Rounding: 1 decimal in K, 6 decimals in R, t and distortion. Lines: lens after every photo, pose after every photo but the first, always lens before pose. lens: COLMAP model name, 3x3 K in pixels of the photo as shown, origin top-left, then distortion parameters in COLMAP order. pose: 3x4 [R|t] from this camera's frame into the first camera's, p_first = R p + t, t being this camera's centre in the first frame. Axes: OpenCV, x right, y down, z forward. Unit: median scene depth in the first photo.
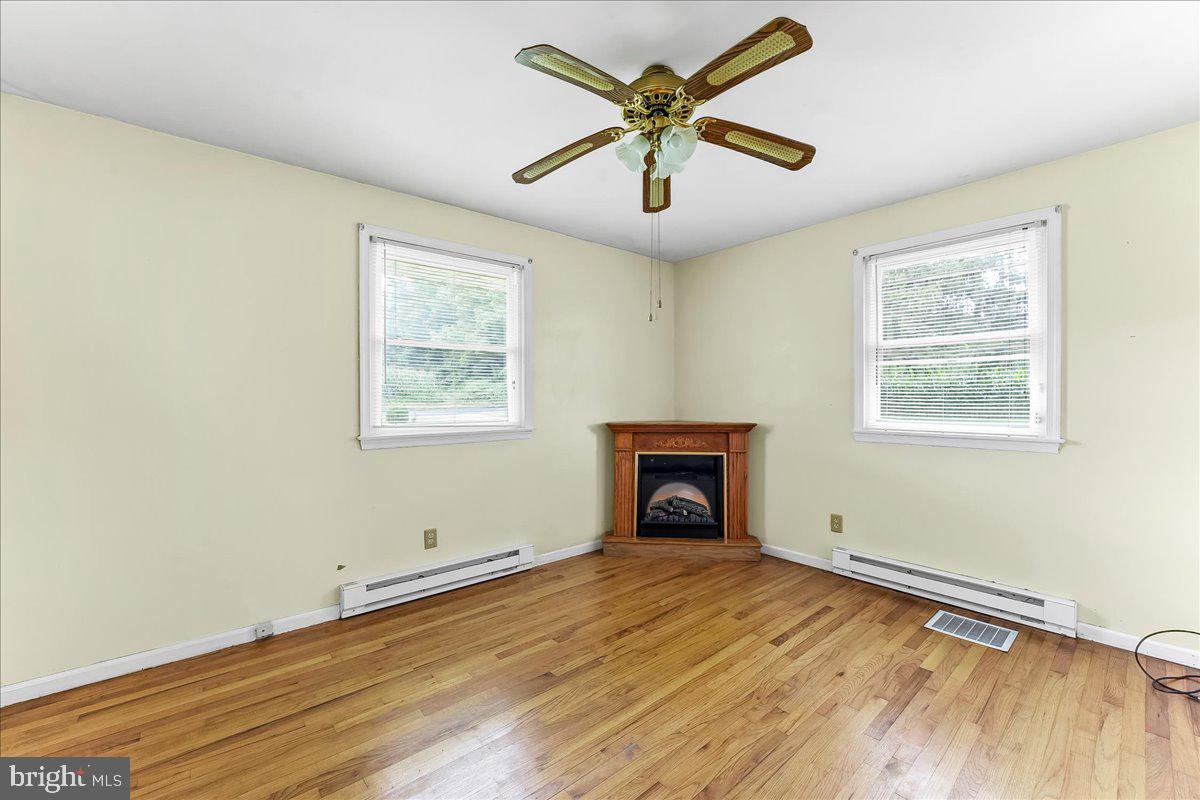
lens RADIAL K [[504.6, 0, 622.2], [0, 504.6, 400.1], [0, 0, 1]] dist [-0.011139, 0.000145]
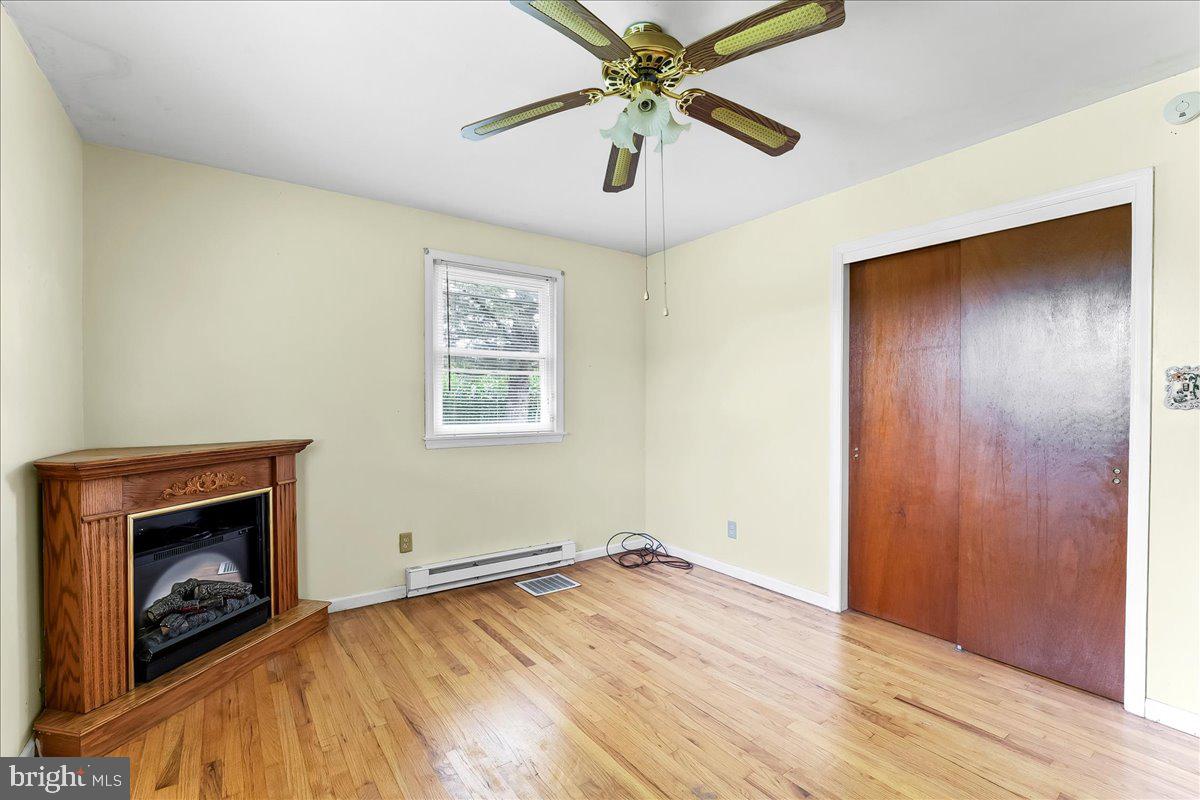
lens RADIAL K [[515.4, 0, 615.4], [0, 515.4, 406.2], [0, 0, 1]] dist [-0.012868, 0.000766]
pose [[0.096074, -0.004276, 0.995365, -0.498993], [0.006680, 0.999971, 0.003651, -0.001190], [-0.995352, 0.006299, 0.096100, 0.584079]]
